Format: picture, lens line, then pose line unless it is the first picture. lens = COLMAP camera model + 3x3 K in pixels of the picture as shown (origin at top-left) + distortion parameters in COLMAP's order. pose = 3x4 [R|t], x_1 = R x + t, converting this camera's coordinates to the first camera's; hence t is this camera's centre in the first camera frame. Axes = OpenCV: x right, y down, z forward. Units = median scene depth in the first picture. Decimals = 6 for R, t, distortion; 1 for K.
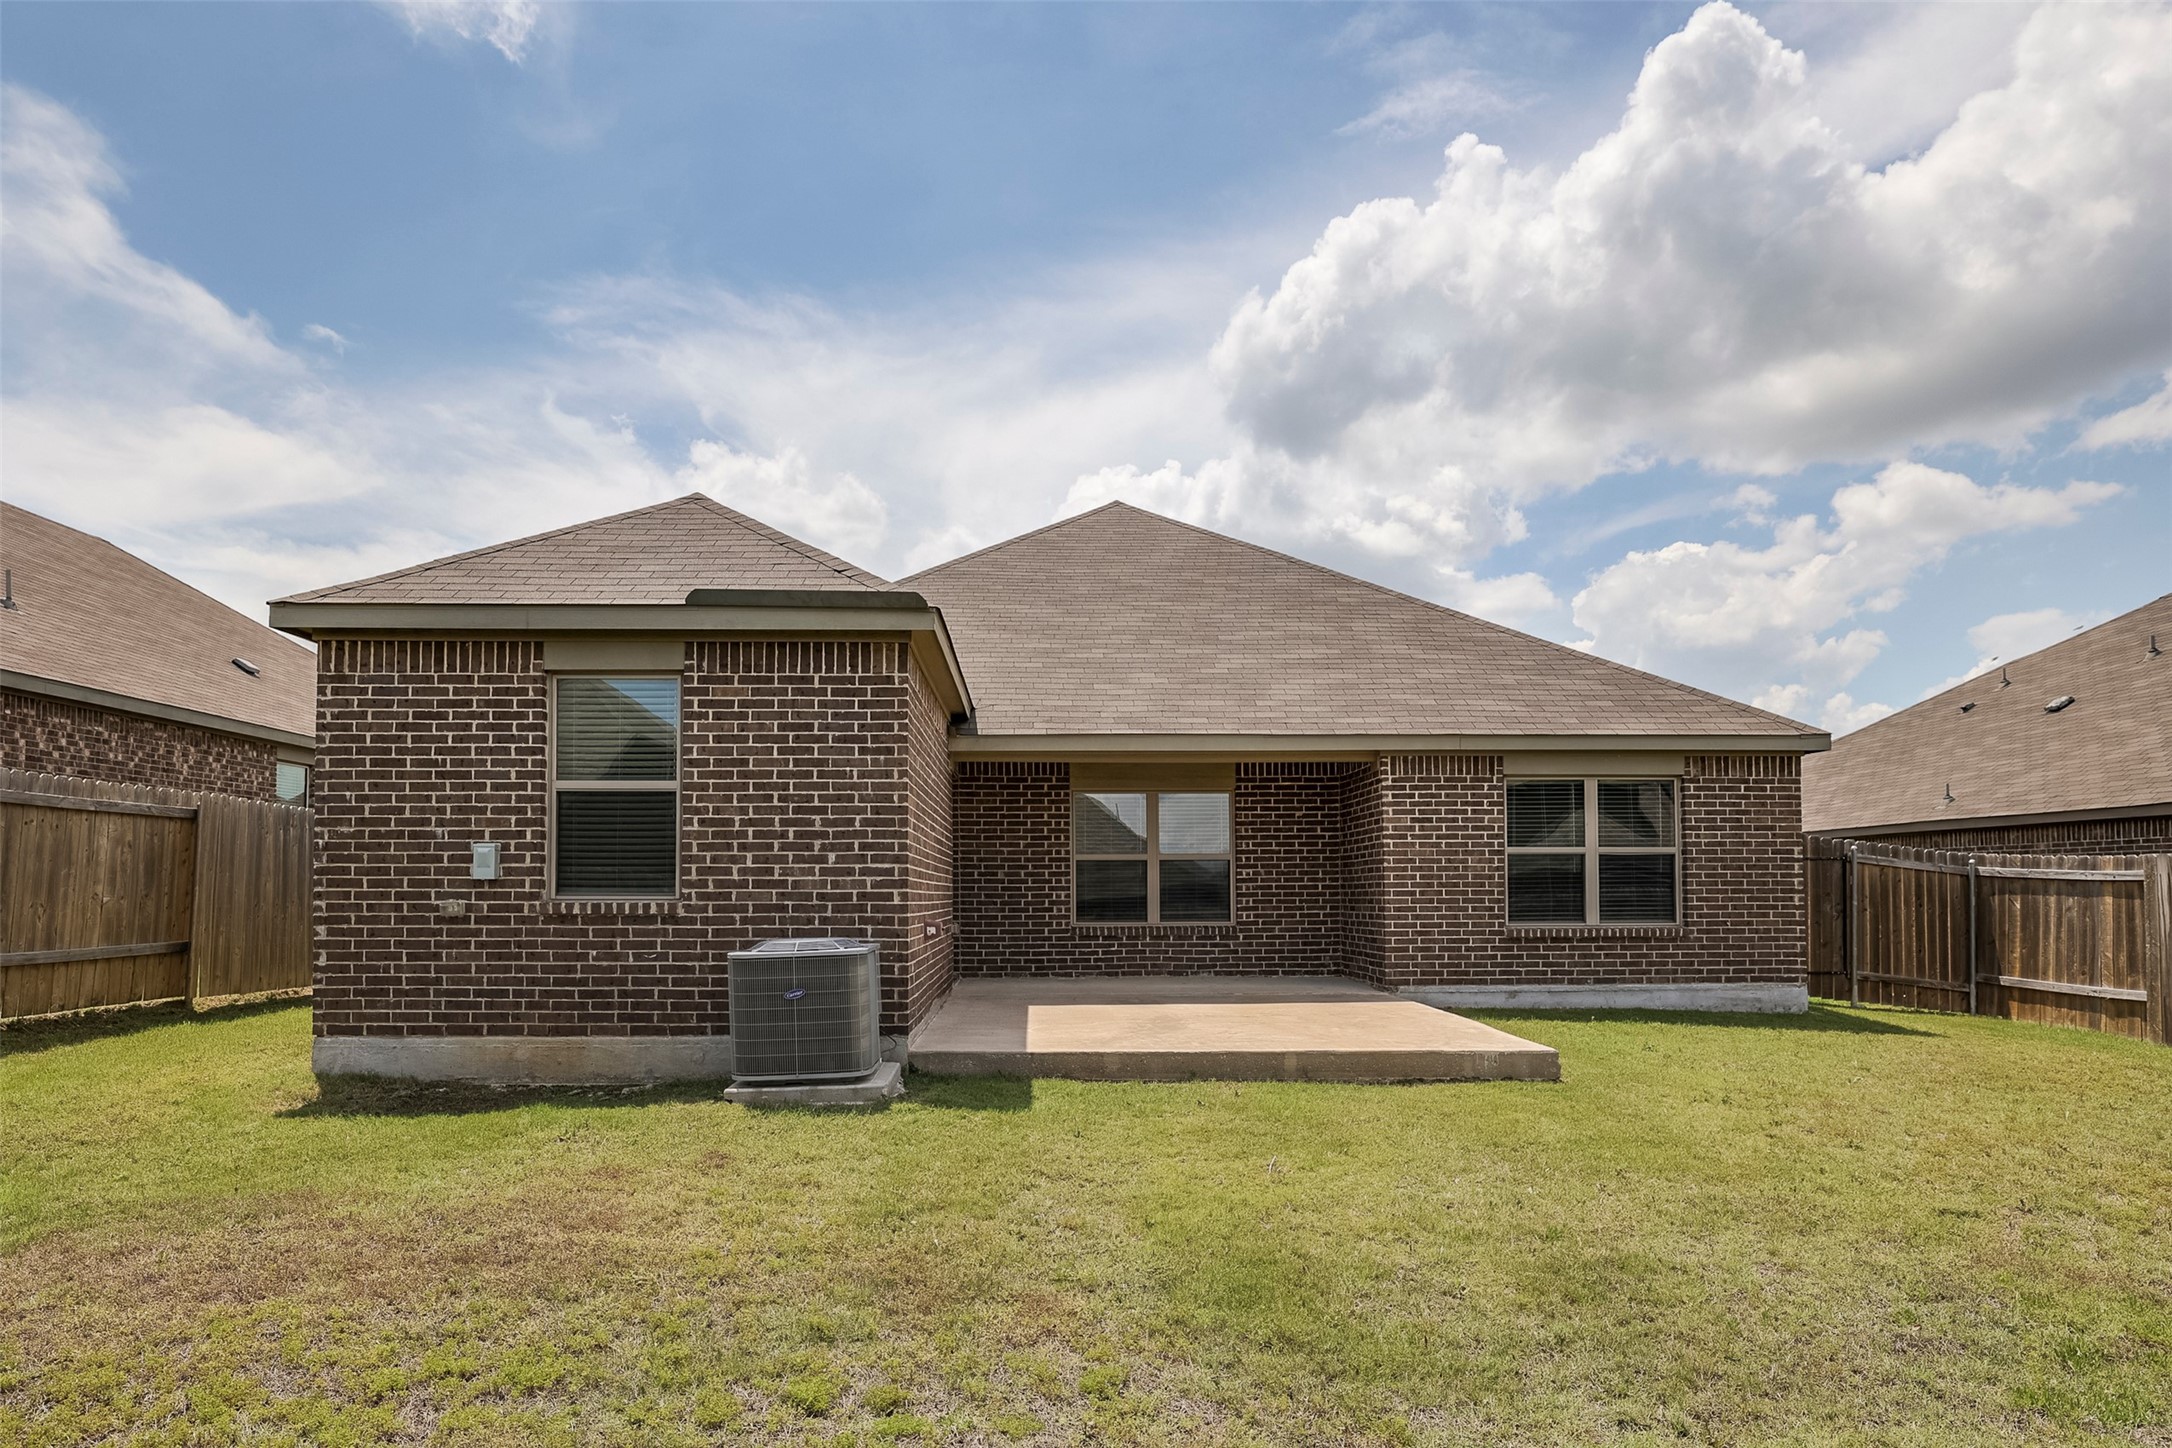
lens RADIAL K [[1206.7, 0, 1088.9], [0, 1206.7, 862.9], [0, 0, 1]] dist [-0.001670, 0.000128]
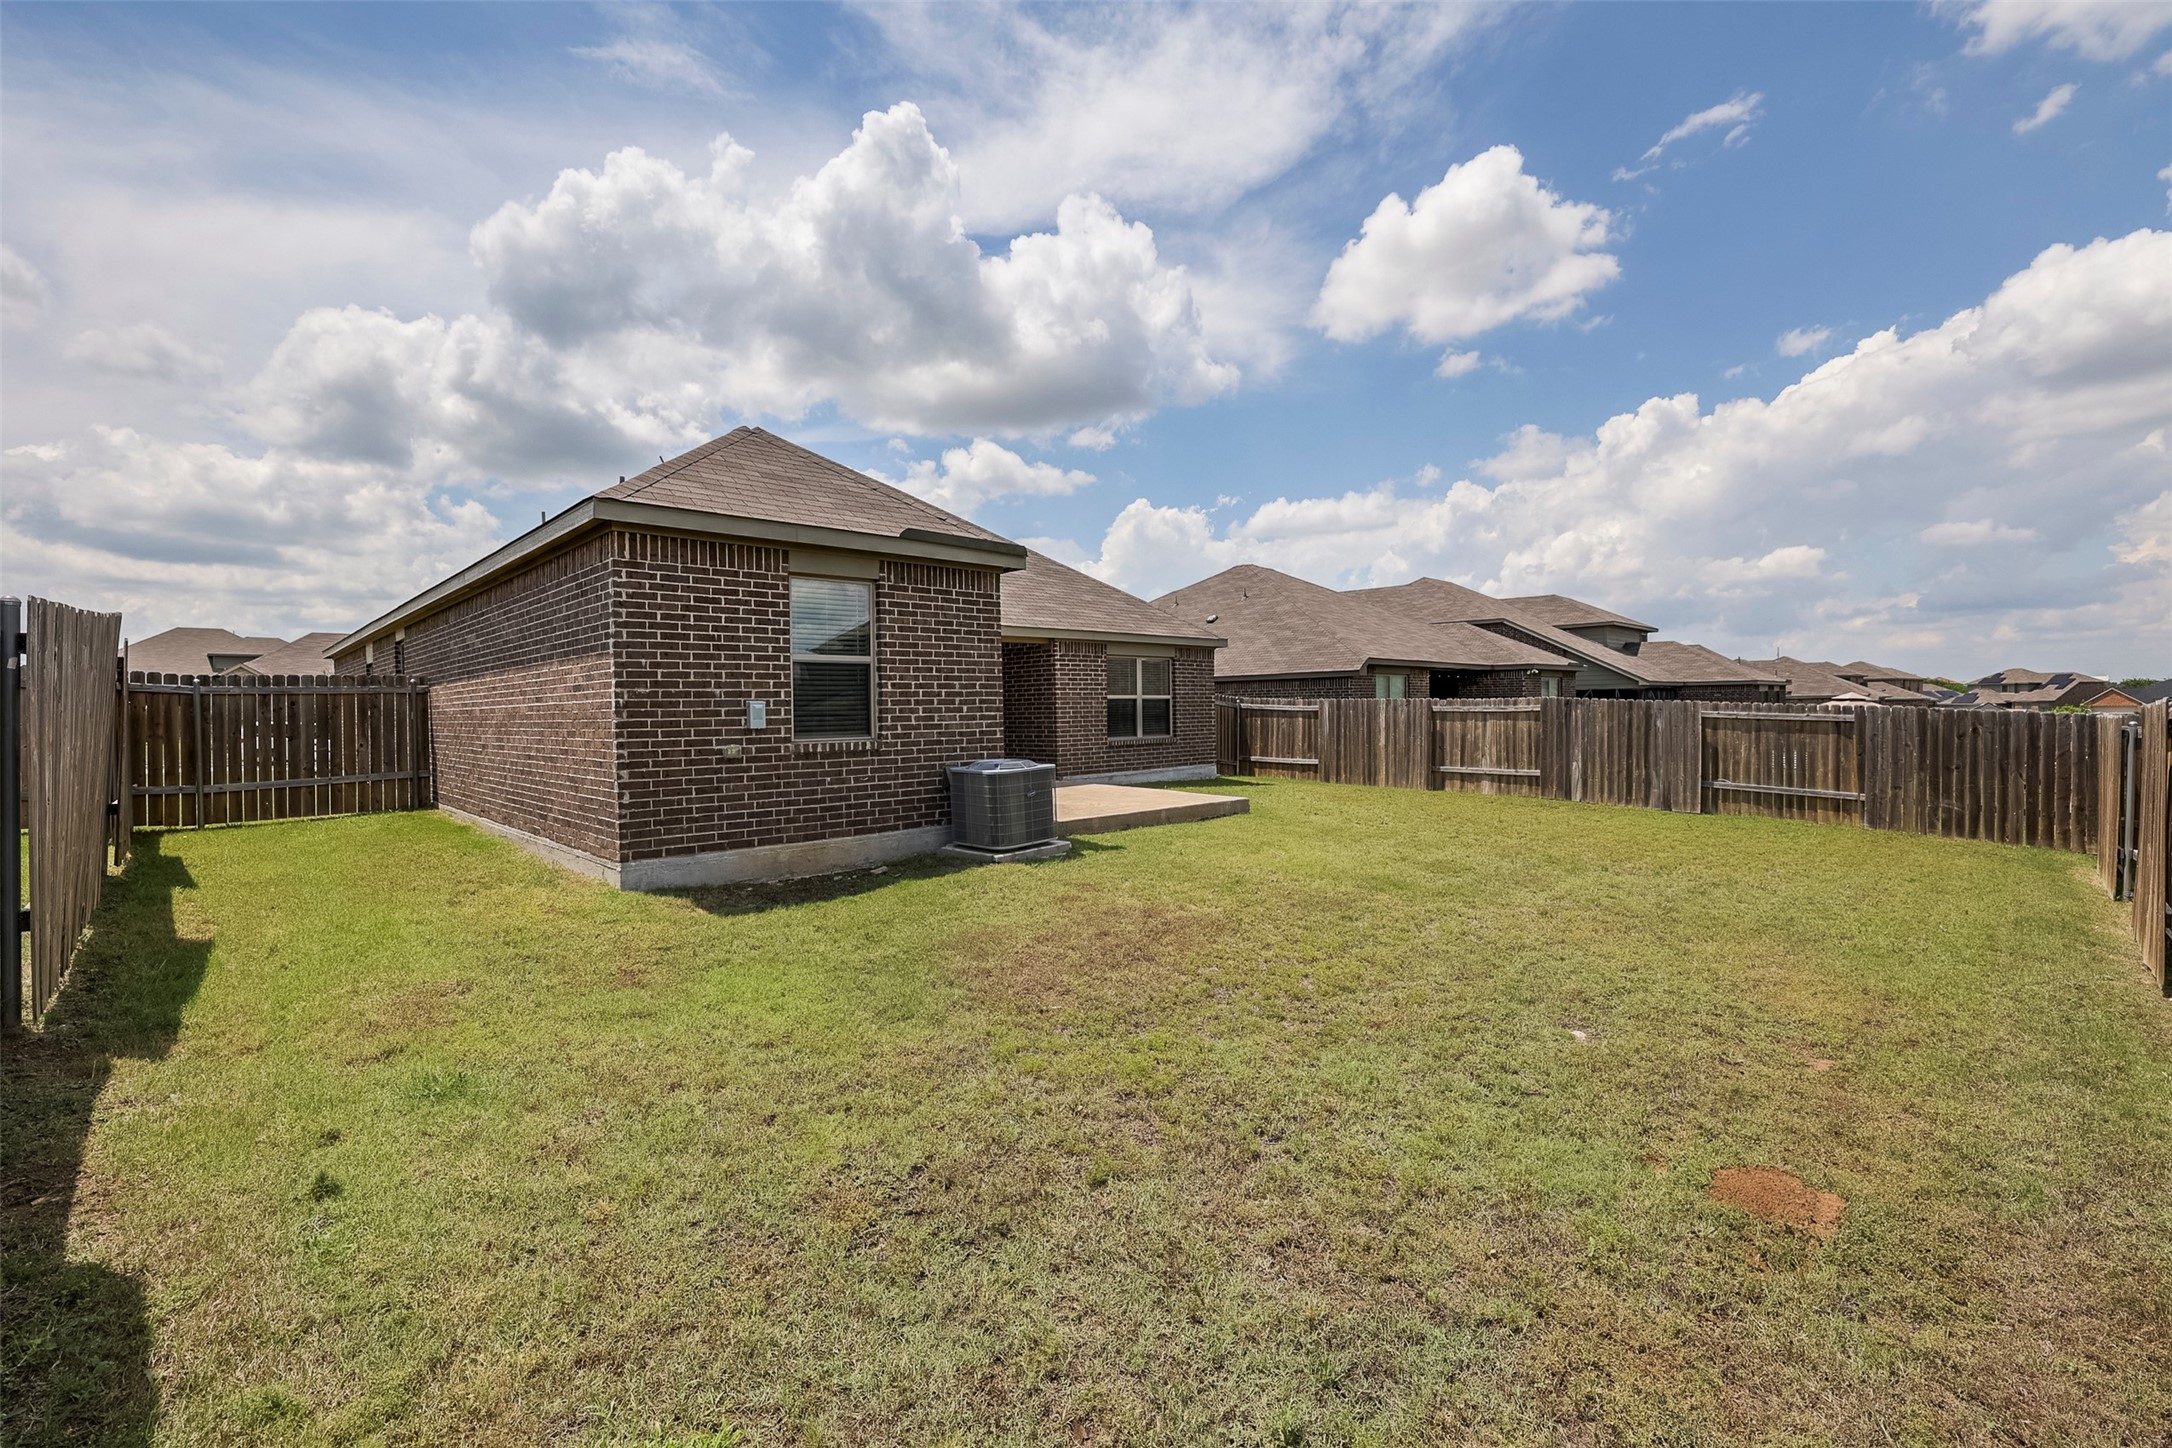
lens RADIAL K [[923.5, 0, 1086.0], [0, 923.5, 724.0], [0, 0, 1]] dist [-0.001091, 0.014990]
pose [[0.747589, -0.021883, 0.663801, -0.584699], [0.000870, 0.999488, 0.031969, -0.014989], [-0.664161, -0.023322, 0.747226, 0.004936]]
